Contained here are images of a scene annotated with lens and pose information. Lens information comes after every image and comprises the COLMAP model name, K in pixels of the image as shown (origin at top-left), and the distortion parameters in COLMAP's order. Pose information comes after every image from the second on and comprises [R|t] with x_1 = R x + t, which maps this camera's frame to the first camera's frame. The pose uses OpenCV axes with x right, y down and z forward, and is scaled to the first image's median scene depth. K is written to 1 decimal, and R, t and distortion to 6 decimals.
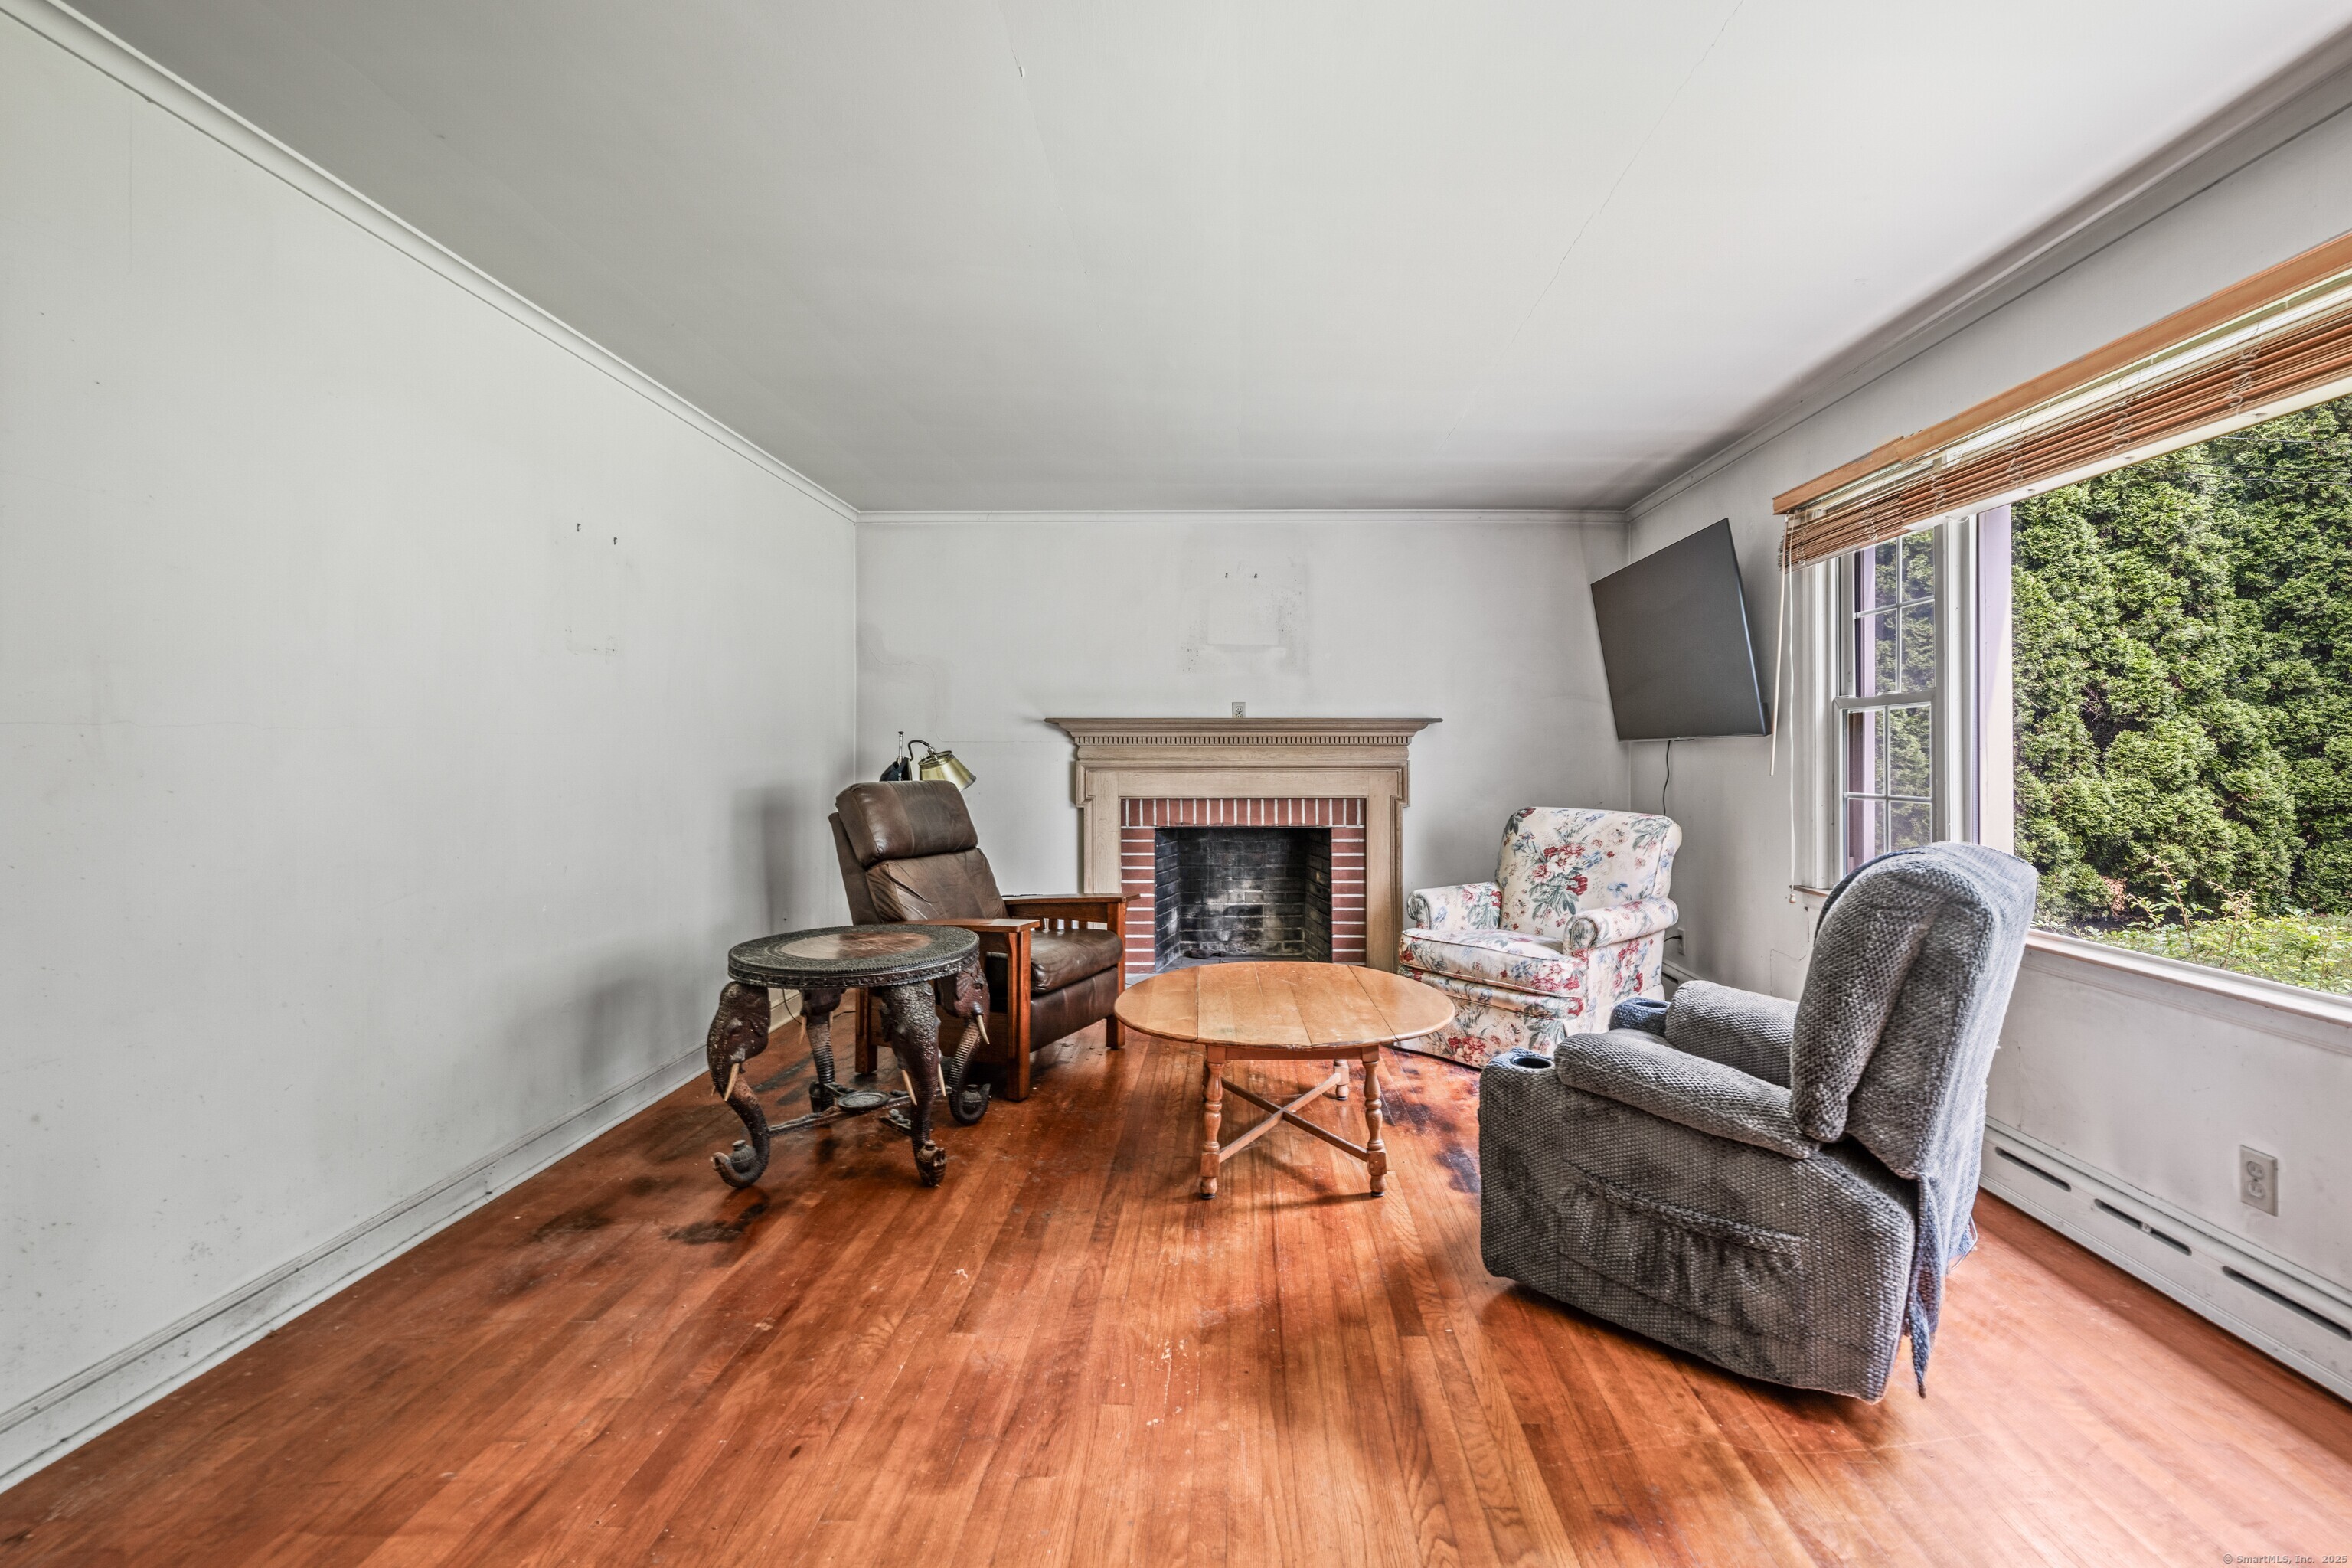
lens RADIAL K [[985.6, 0, 1221.4], [0, 985.6, 755.4], [0, 0, 1]] dist [-0.001452, 0.000054]
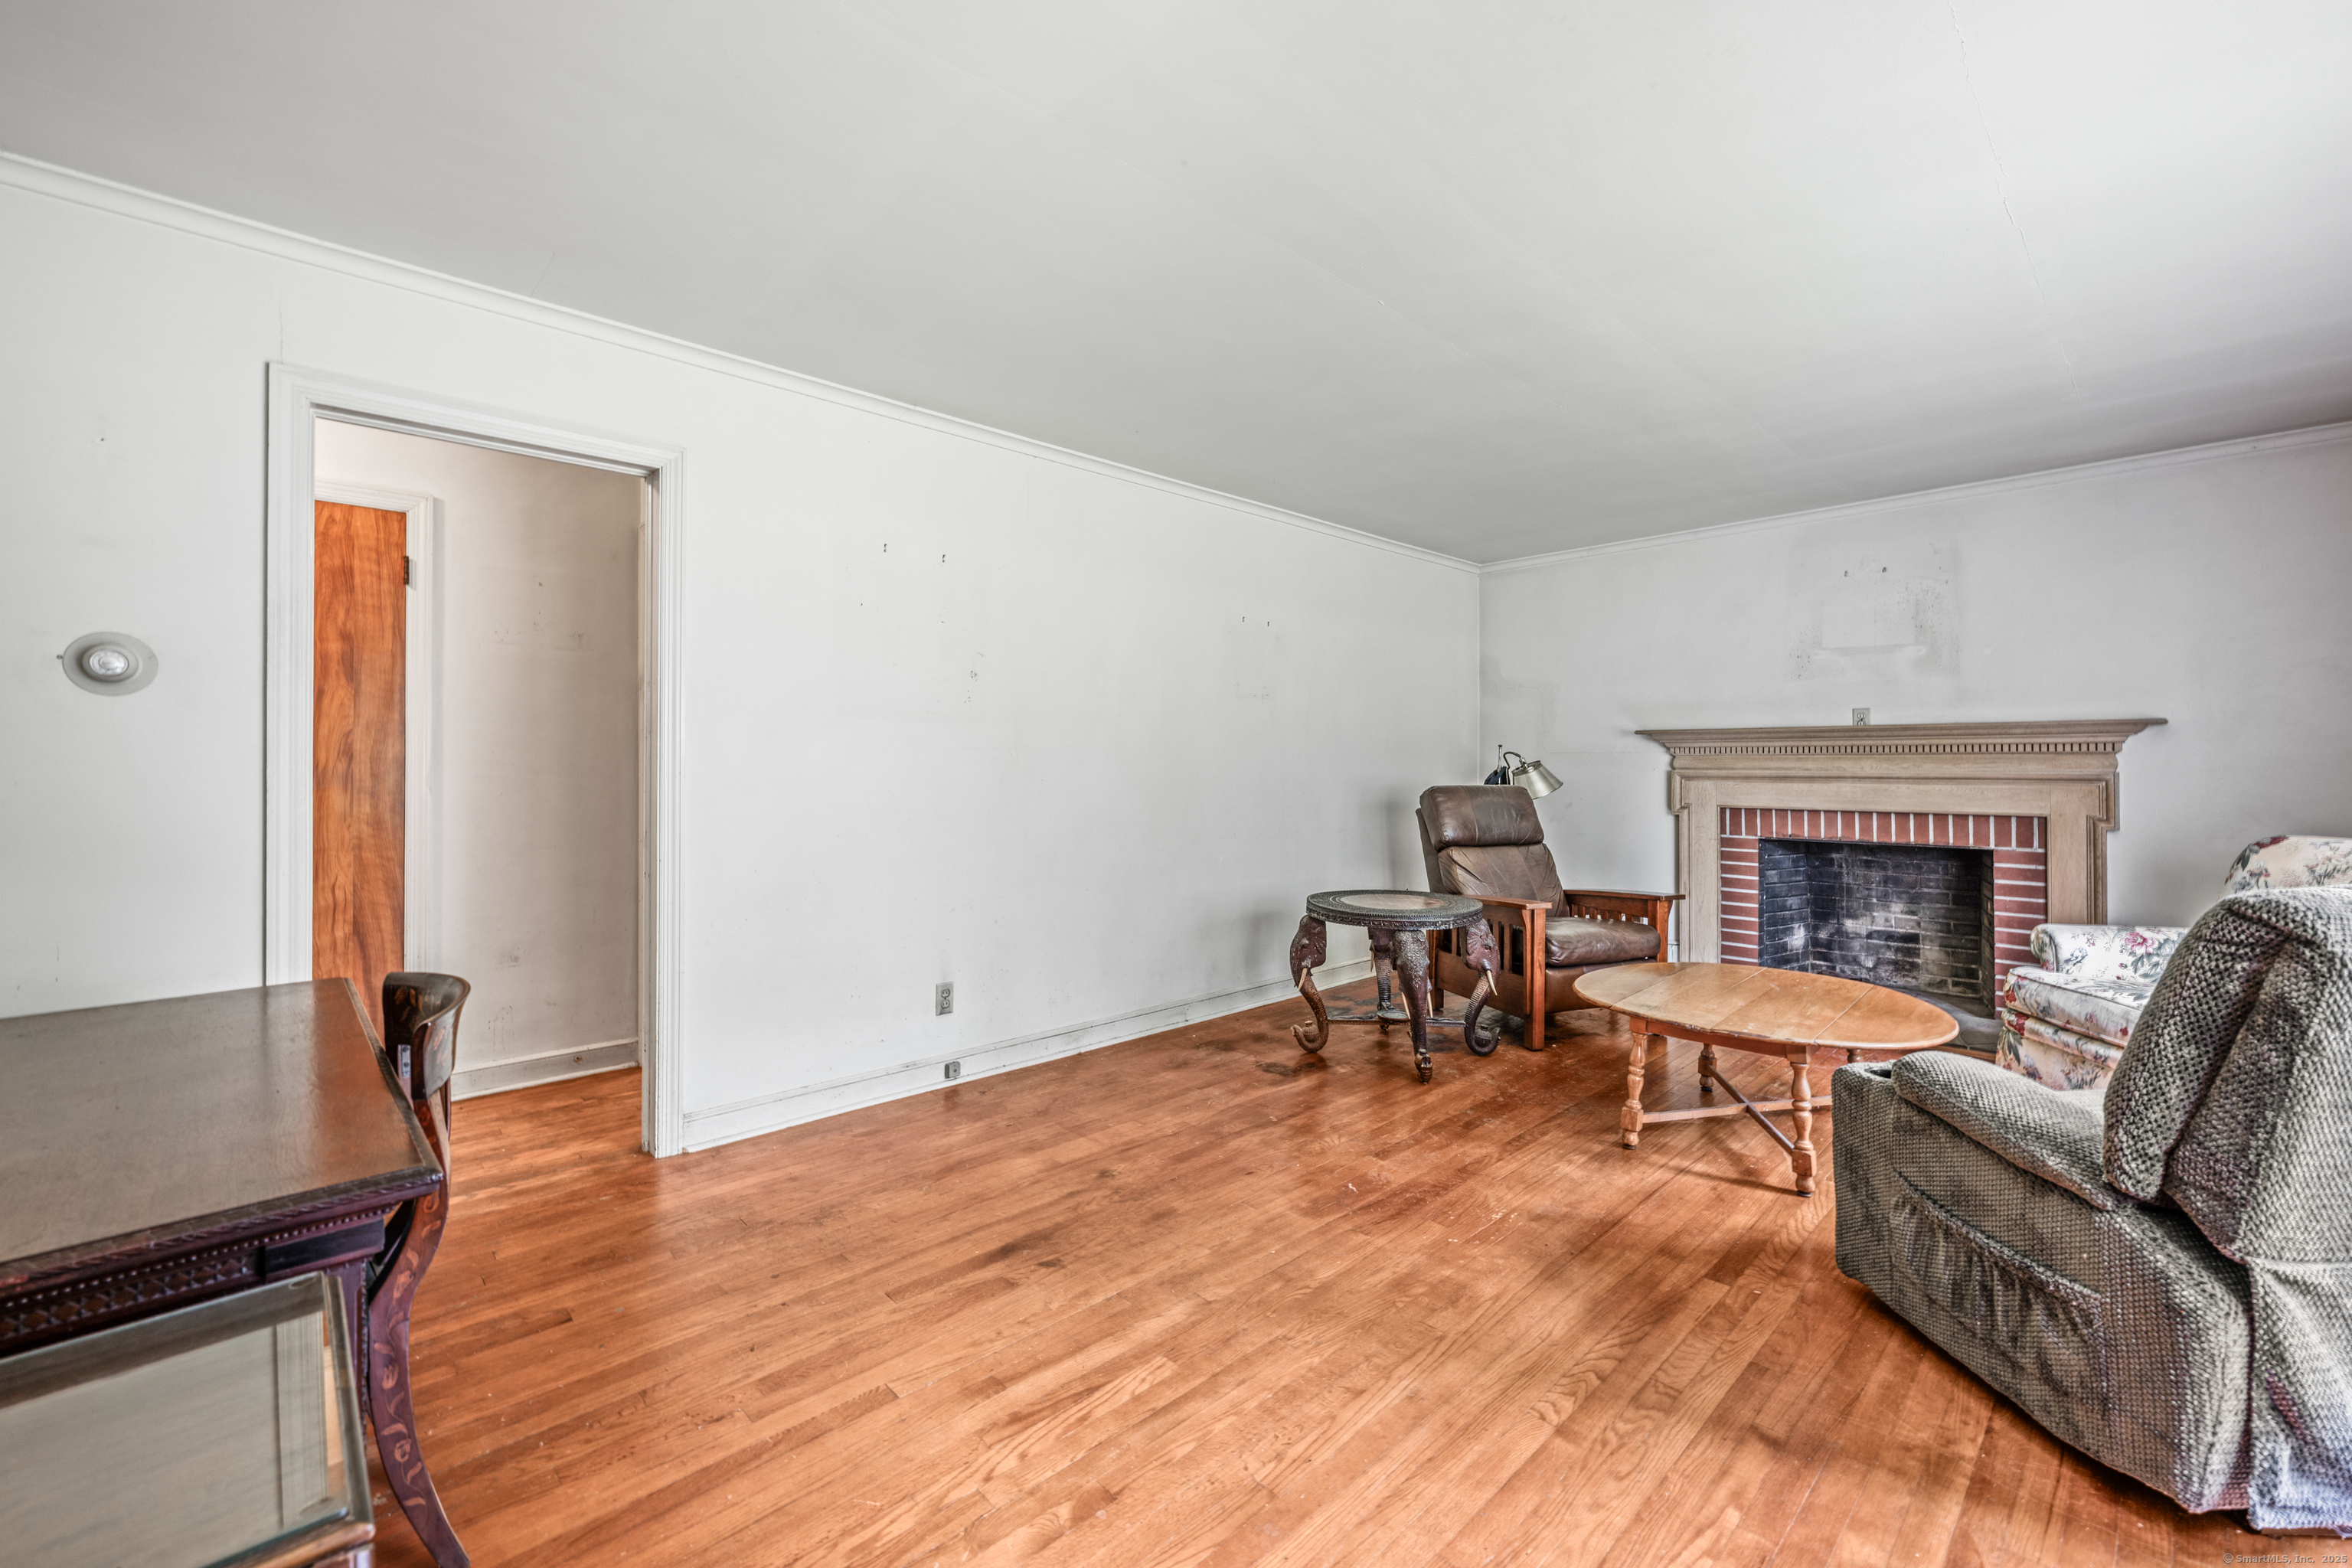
lens RADIAL K [[937.8, 0, 1212.0], [0, 937.8, 767.7], [0, 0, 1]] dist [-0.000310, 0.000033]
pose [[0.715922, 0.003751, -0.698170, 0.322516], [-0.002481, 0.999993, 0.002828, 0.001855], [0.698176, -0.000292, 0.715926, -0.100613]]
